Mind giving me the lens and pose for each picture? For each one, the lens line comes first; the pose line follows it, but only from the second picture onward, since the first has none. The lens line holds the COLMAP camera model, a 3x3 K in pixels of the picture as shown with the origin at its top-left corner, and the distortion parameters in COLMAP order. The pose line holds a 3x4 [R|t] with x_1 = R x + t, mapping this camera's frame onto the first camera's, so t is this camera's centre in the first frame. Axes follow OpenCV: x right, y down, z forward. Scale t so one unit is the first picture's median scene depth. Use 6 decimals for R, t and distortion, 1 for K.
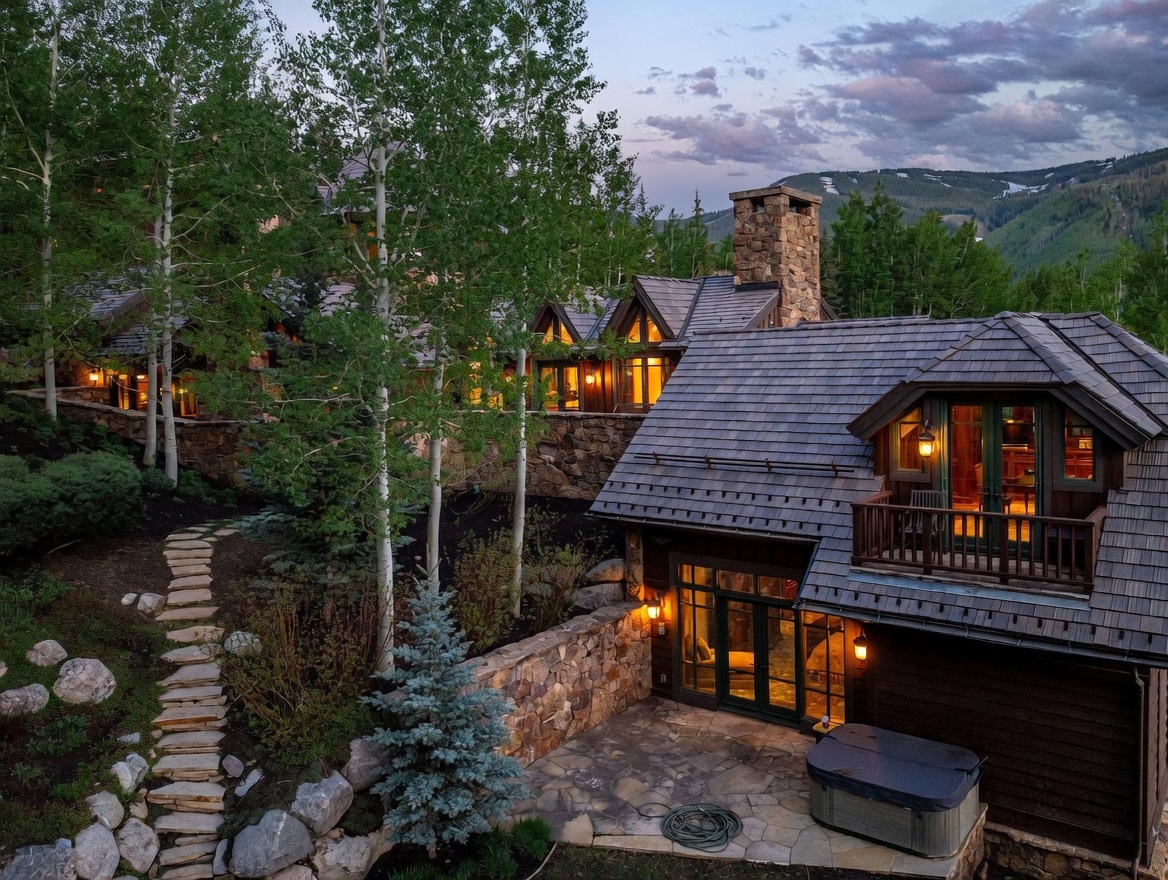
lens RADIAL K [[886.7, 0, 582.8], [0, 886.7, 388.3], [0, 0, 1]] dist [-0.032557, 0.004265]
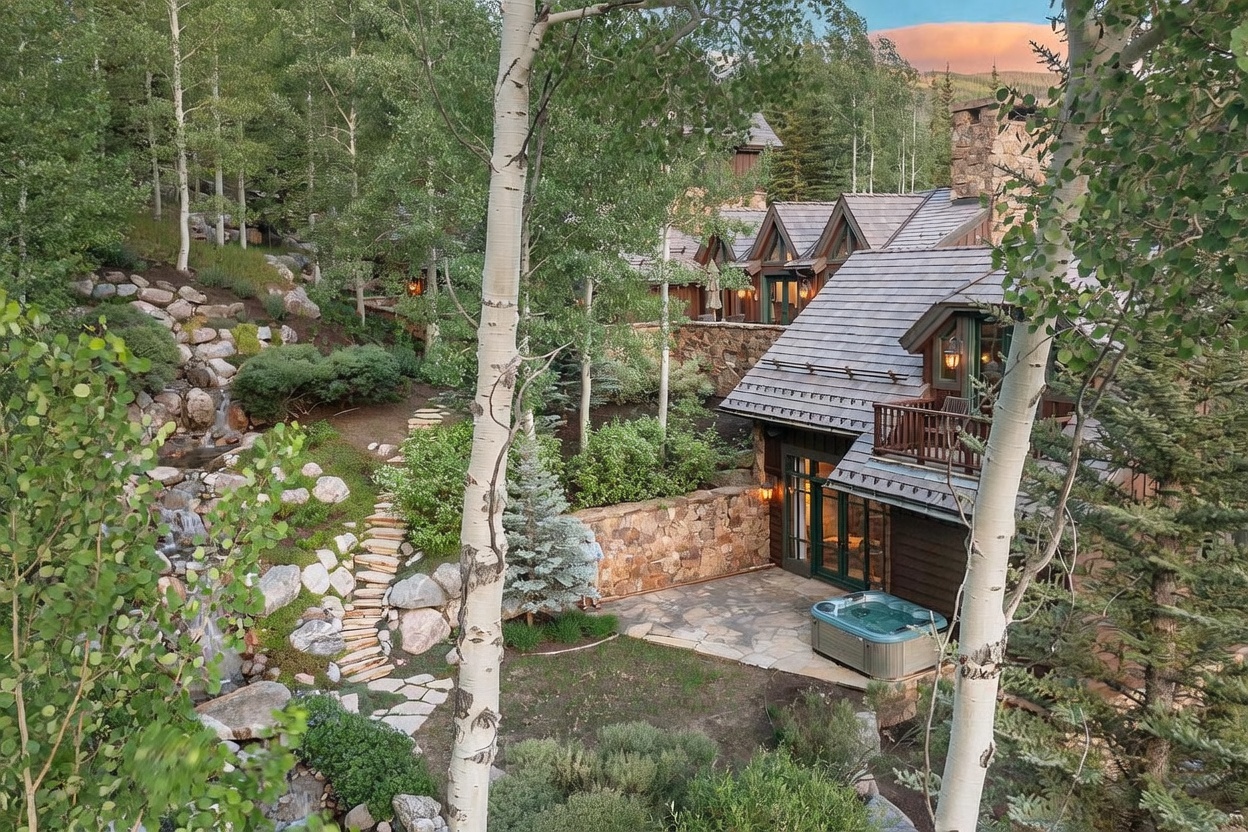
lens RADIAL K [[998.7, 0, 624.0], [0, 998.7, 416.0], [0, 0, 1]] dist [-0.004835, -0.002243]
pose [[0.927288, 0.053860, -0.370455, 0.466411], [-0.009796, 0.992748, 0.119813, -0.011089], [0.374221, -0.107472, 0.921091, -0.351521]]
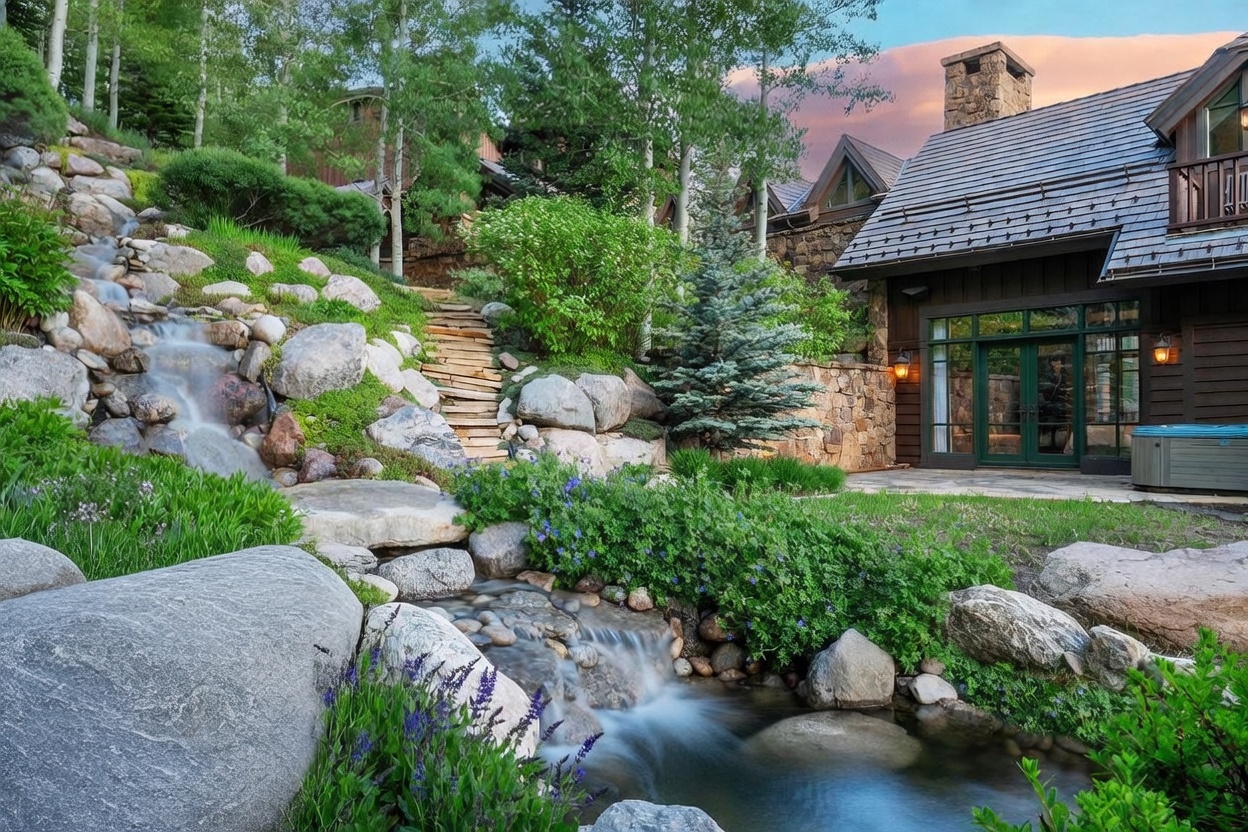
lens RADIAL K [[832.5, 0, 624.0], [0, 832.5, 416.0], [0, 0, 1]] dist [0.001591, 0.000405]
pose [[0.994233, 0.025558, -0.104147, -0.143351], [-0.030616, 0.998413, -0.047261, 0.416918], [0.102774, 0.050177, 0.993438, 0.105010]]
